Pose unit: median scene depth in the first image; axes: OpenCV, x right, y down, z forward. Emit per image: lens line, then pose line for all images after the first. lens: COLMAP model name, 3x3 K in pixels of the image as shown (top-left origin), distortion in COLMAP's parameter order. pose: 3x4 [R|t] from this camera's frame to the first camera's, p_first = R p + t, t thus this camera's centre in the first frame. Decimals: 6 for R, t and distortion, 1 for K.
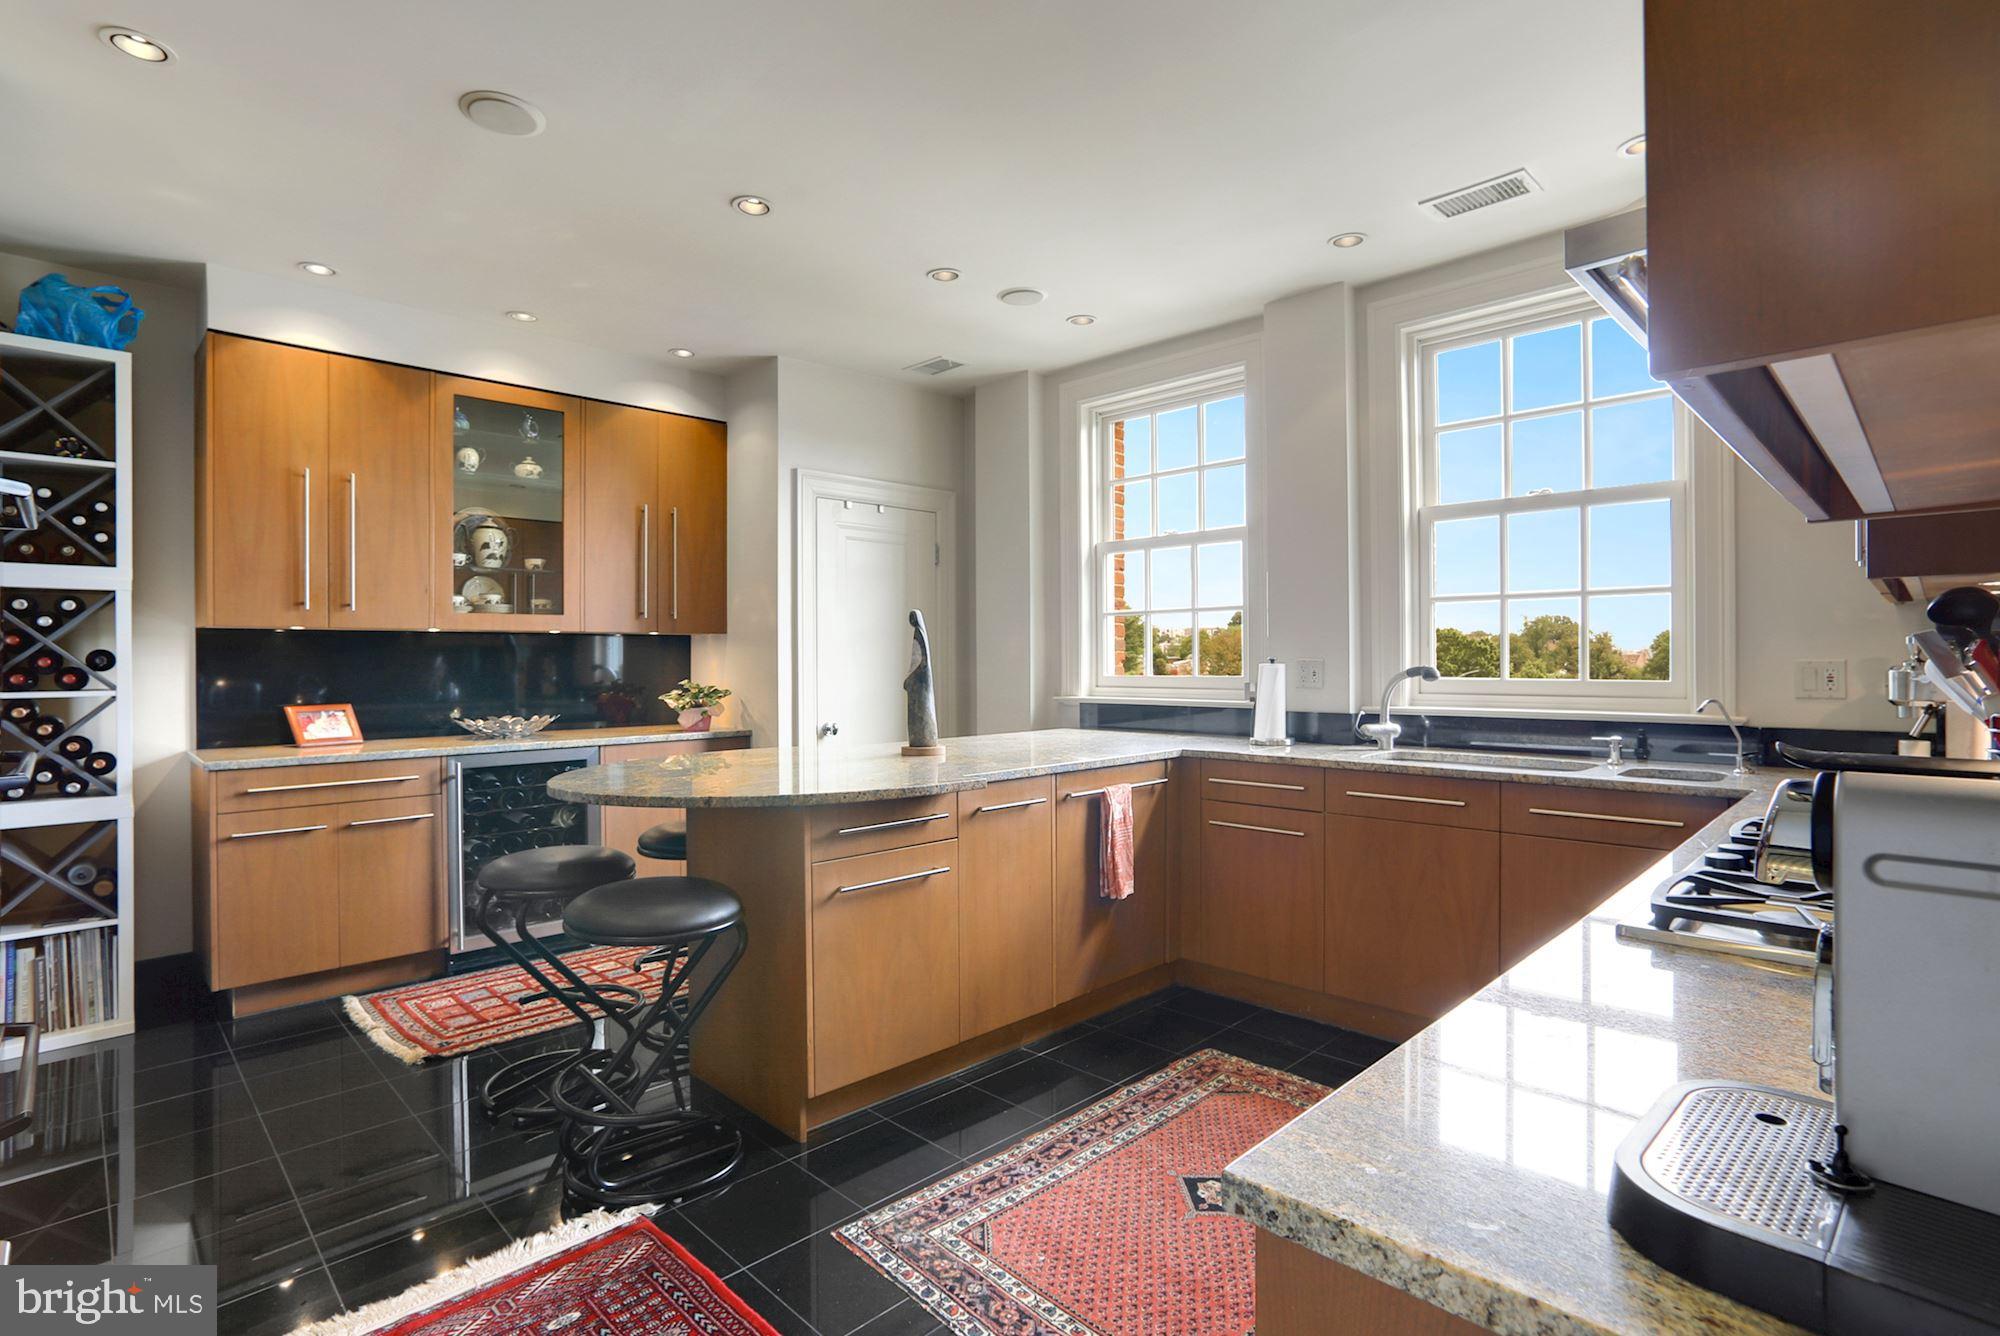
lens RADIAL K [[893.7, 0, 994.0], [0, 893.7, 651.8], [0, 0, 1]] dist [-0.001199, 0.000004]
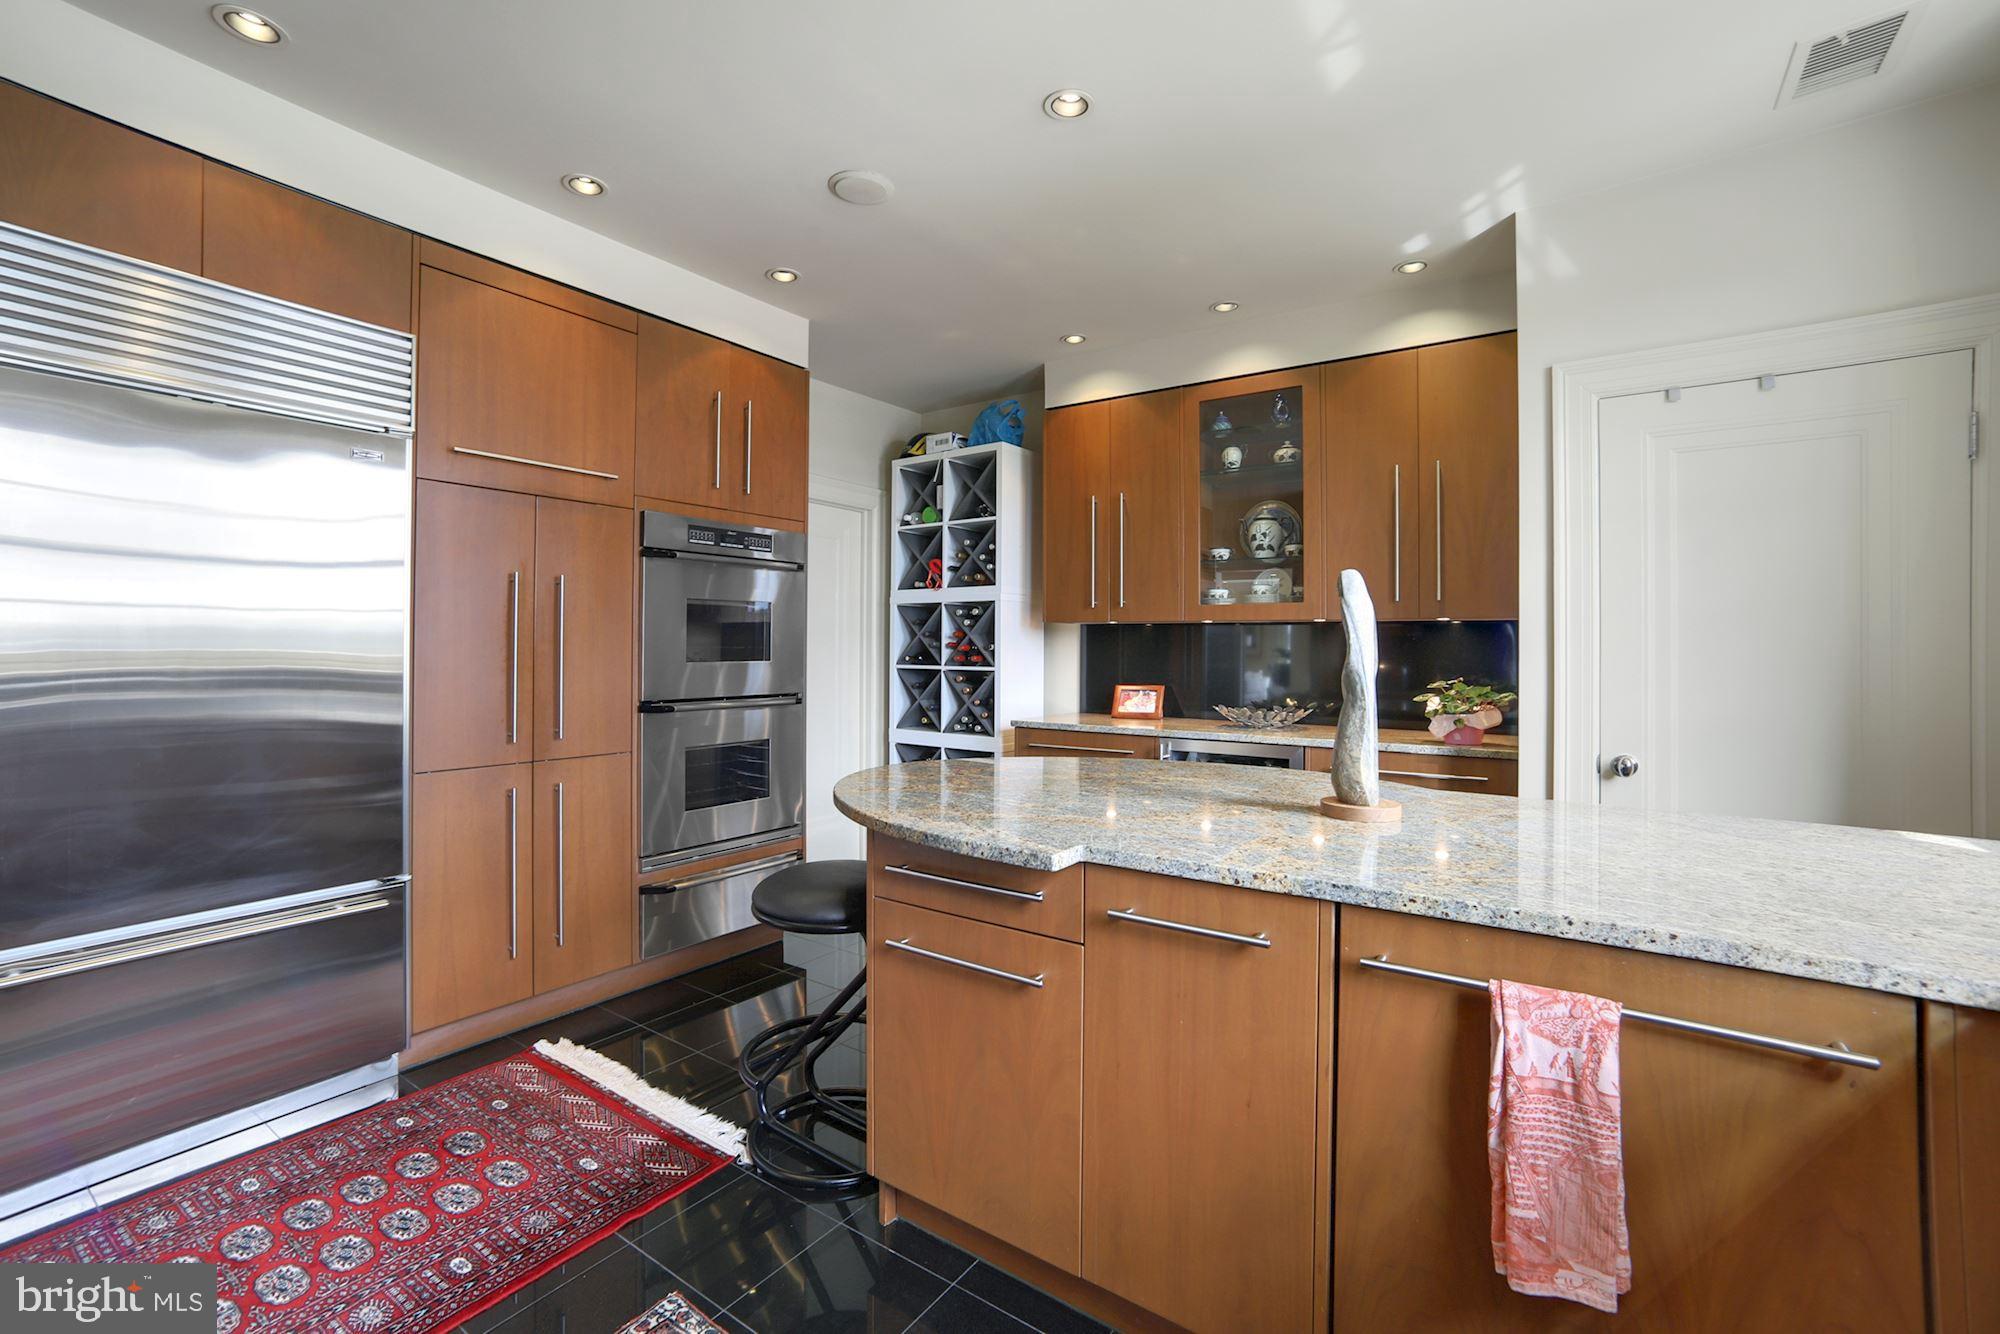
lens RADIAL K [[856.8, 0, 992.7], [0, 856.8, 644.7], [0, 0, 1]] dist [-0.054523, 0.049536]
pose [[0.228159, 0.004687, -0.973613, 0.345885], [0.000834, 0.999987, 0.005009, -0.001750], [0.973623, -0.001955, 0.228152, 0.538810]]
